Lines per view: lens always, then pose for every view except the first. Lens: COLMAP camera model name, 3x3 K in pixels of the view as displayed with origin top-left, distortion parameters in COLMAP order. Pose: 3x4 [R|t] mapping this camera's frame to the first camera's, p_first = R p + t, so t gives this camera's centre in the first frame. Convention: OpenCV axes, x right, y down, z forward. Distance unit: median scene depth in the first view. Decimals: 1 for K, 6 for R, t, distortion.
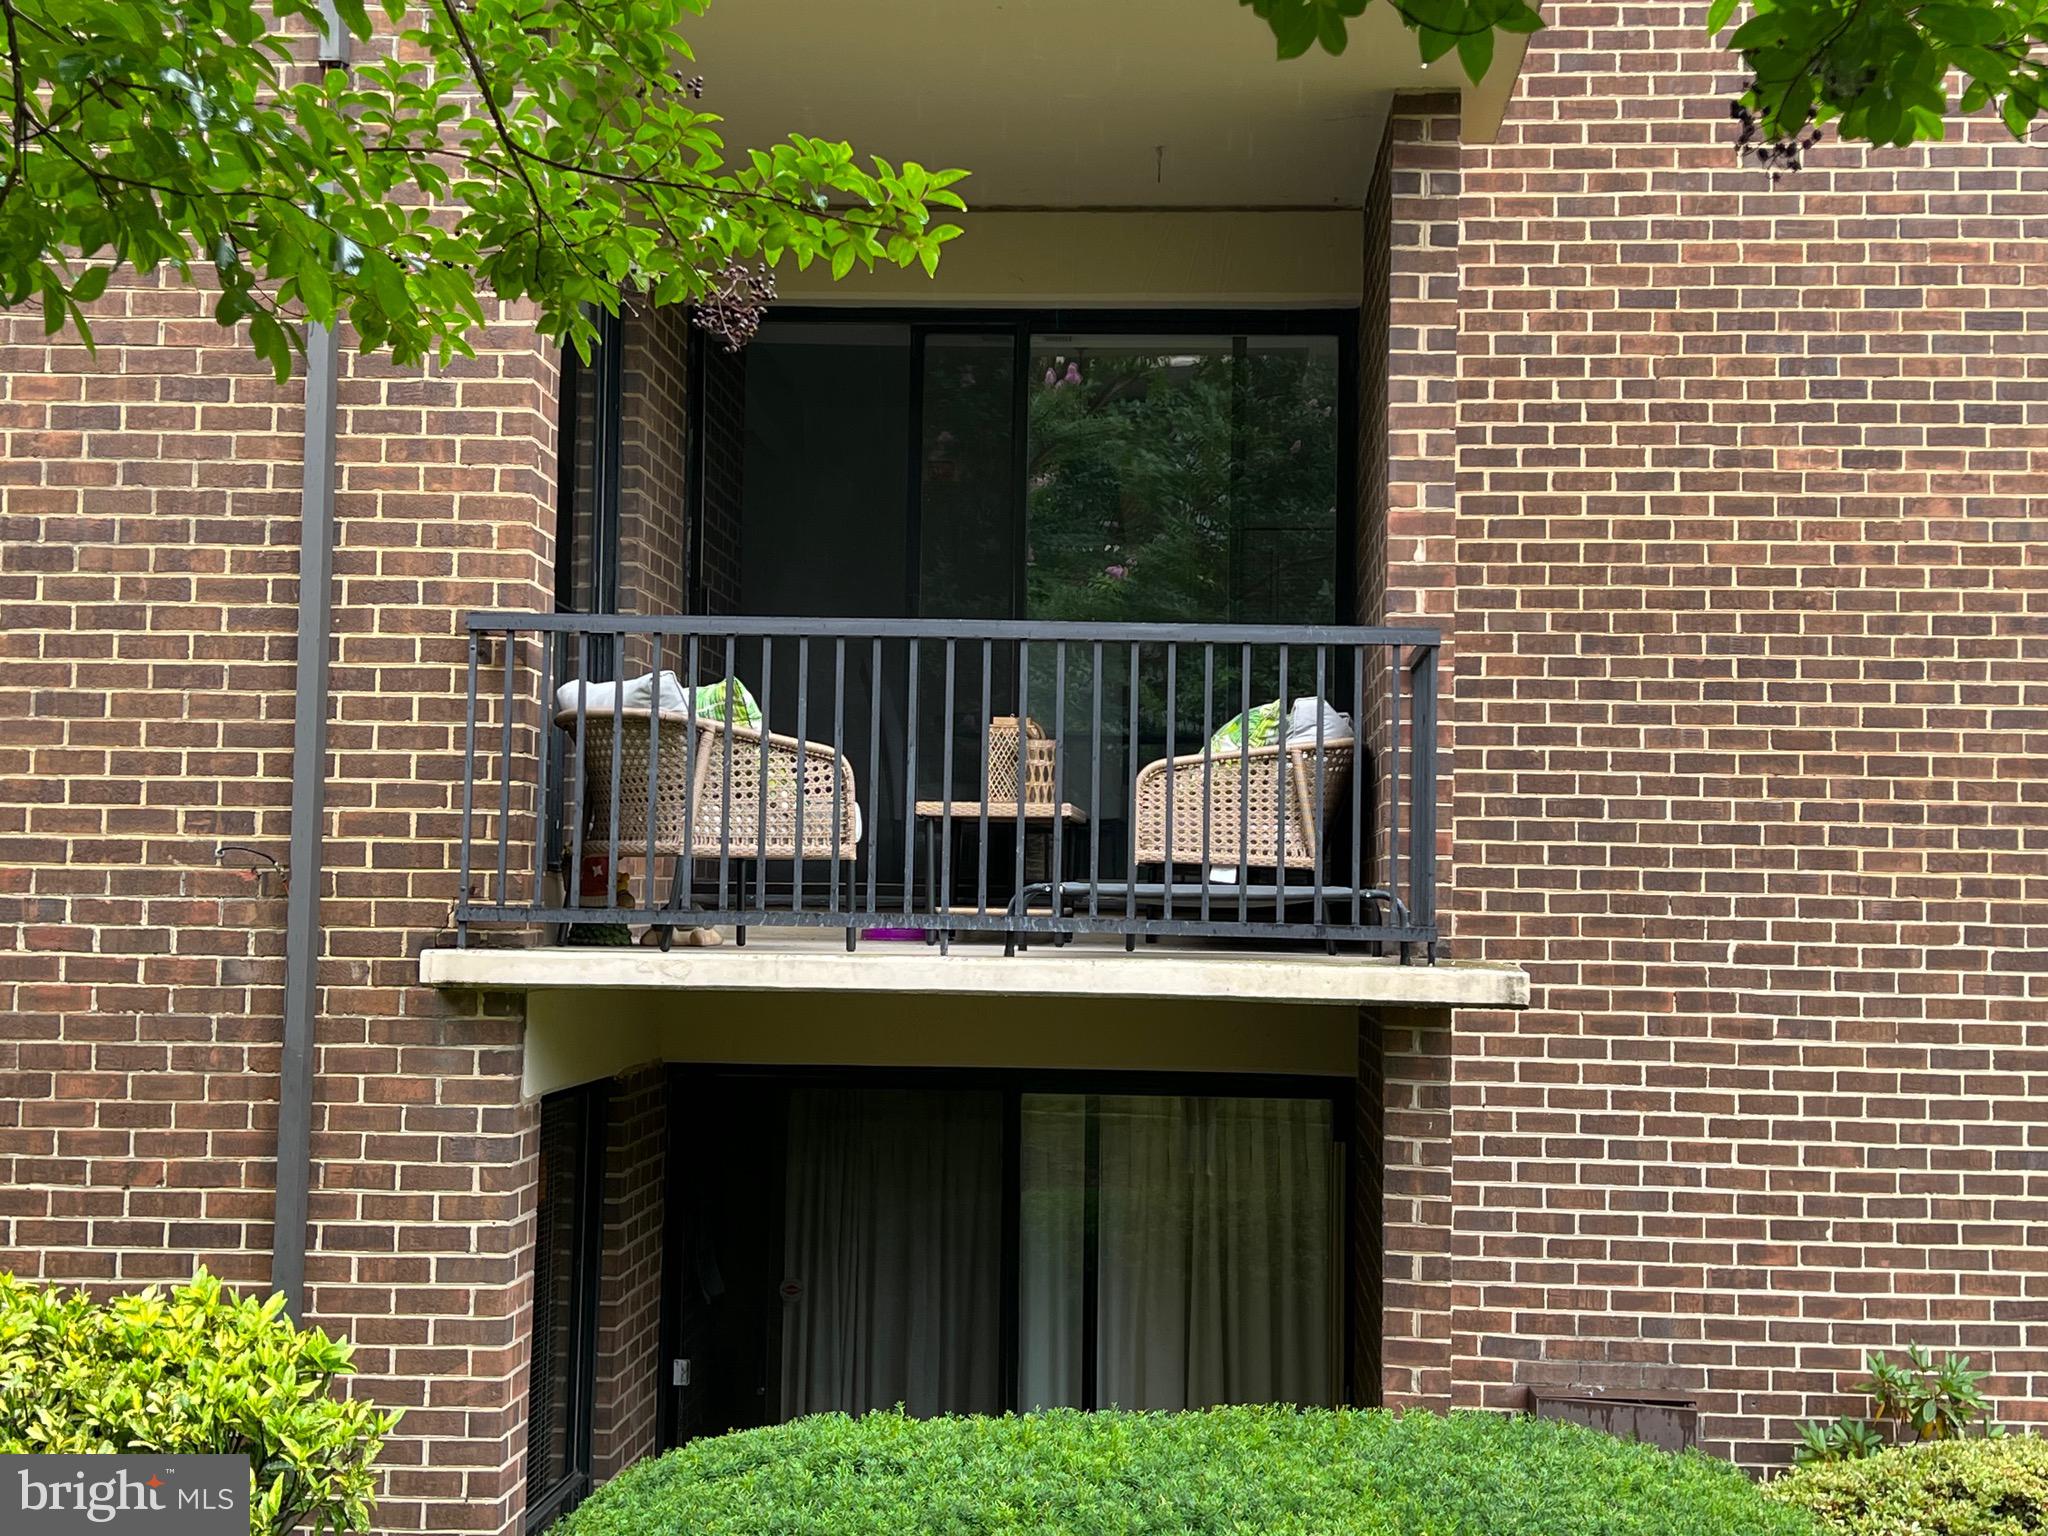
lens RADIAL K [[2668.5, 0, 1024.8], [0, 2668.5, 744.3], [0, 0, 1]] dist [0.058305, -0.116426]
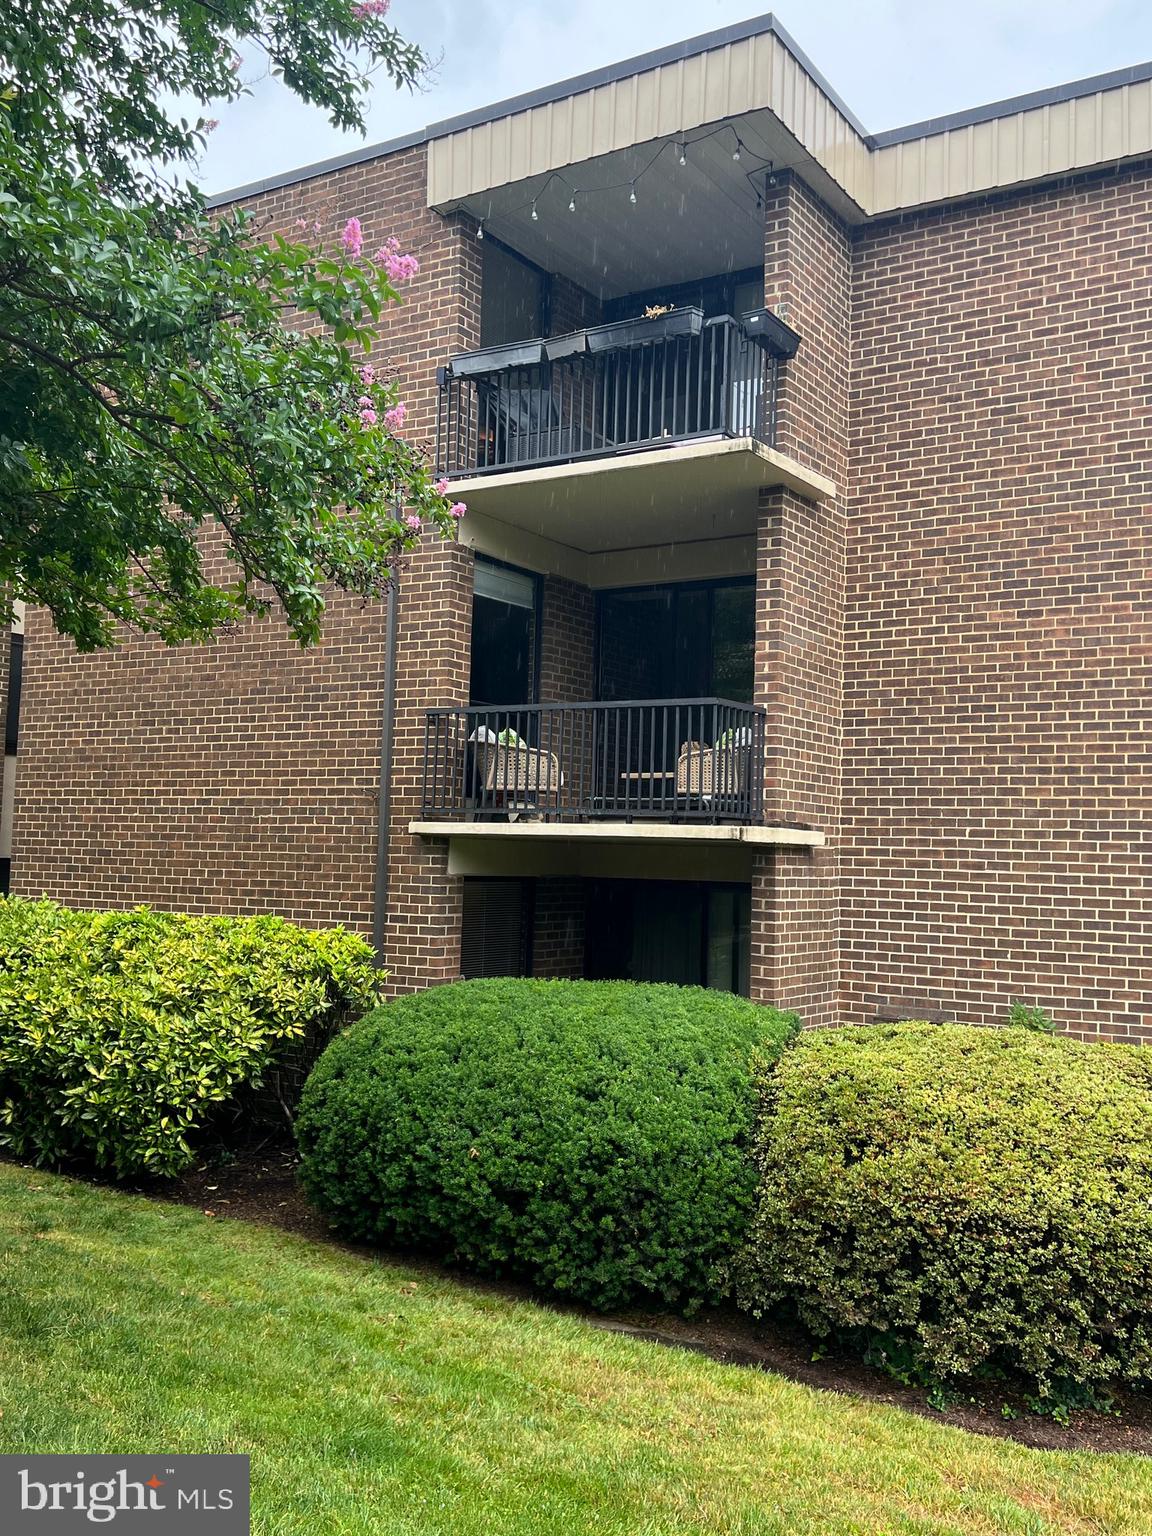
lens RADIAL K [[1431.5, 0, 576.0], [0, 1431.5, 768.0], [0, 0, 1]] dist [-0.003844, 0.000191]
pose [[0.865730, -0.025293, -0.499872, 0.587970], [0.016481, 0.999621, -0.022037, 0.043857], [0.500241, 0.010840, 0.865819, -0.232398]]
